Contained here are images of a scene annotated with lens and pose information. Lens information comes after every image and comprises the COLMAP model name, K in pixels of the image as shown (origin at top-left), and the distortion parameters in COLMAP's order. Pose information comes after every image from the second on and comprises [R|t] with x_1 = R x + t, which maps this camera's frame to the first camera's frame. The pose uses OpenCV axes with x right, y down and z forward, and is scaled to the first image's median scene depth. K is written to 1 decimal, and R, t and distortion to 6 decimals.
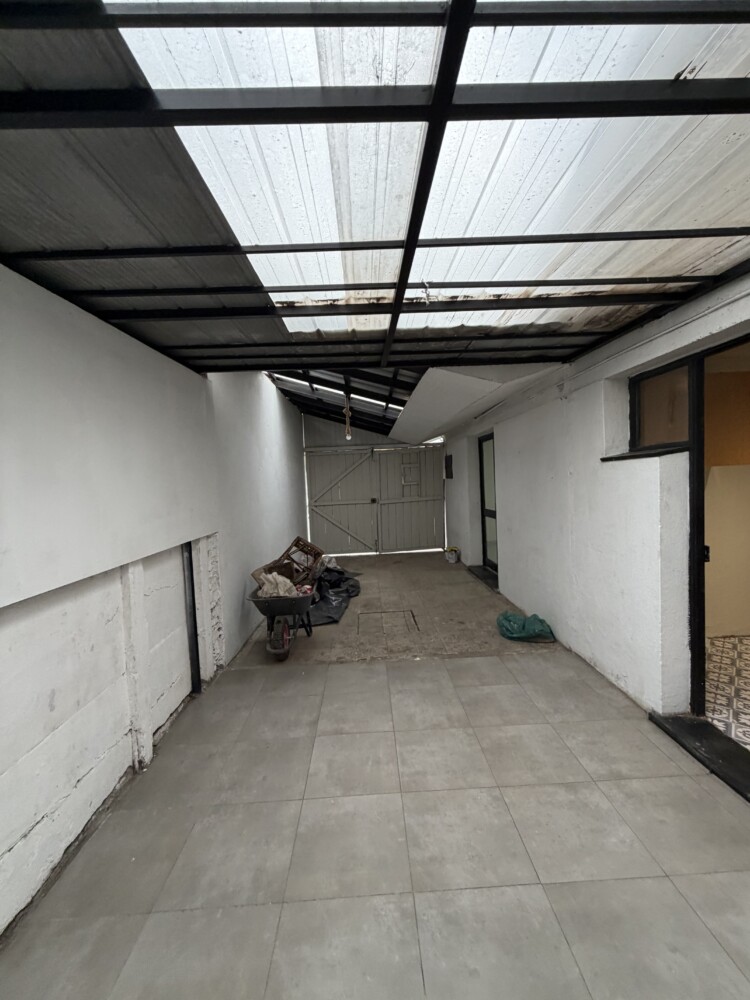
lens RADIAL K [[397.4, 0, 375.4], [0, 397.4, 498.9], [0, 0, 1]] dist [-0.000382, 0.000005]
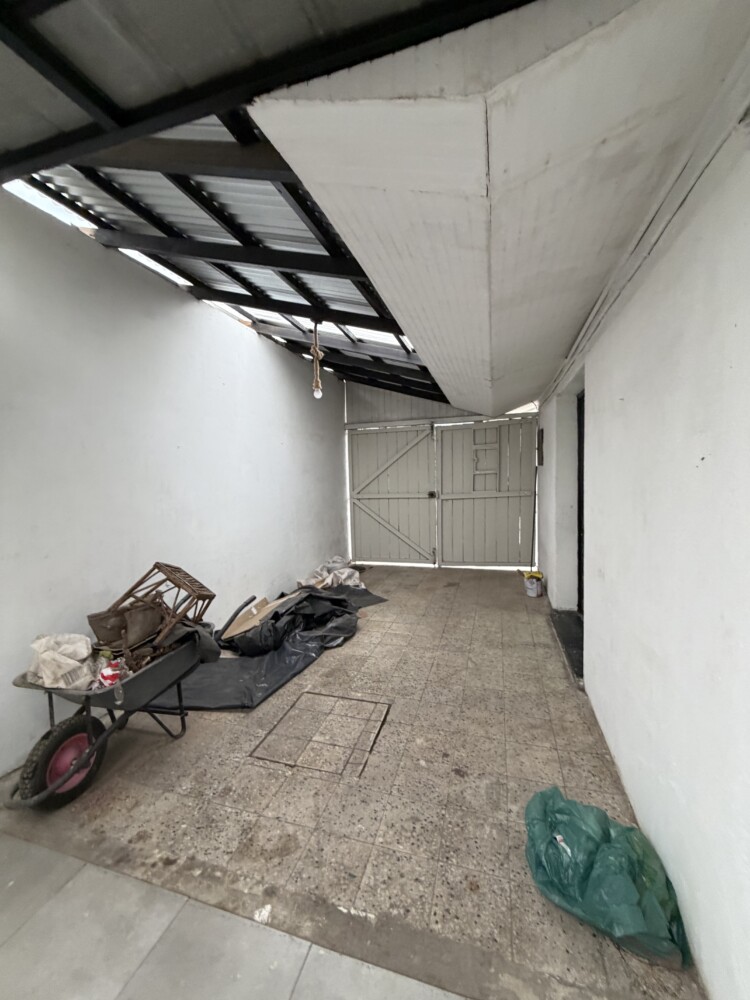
lens RADIAL K [[397.4, 0, 375.4], [0, 397.4, 498.9], [0, 0, 1]] dist [-0.000382, 0.000005]
pose [[0.947788, 0.035638, -0.316905, 0.155027], [-0.025808, 0.999048, 0.035165, -0.013063], [0.317856, -0.025150, 0.947805, 0.321490]]
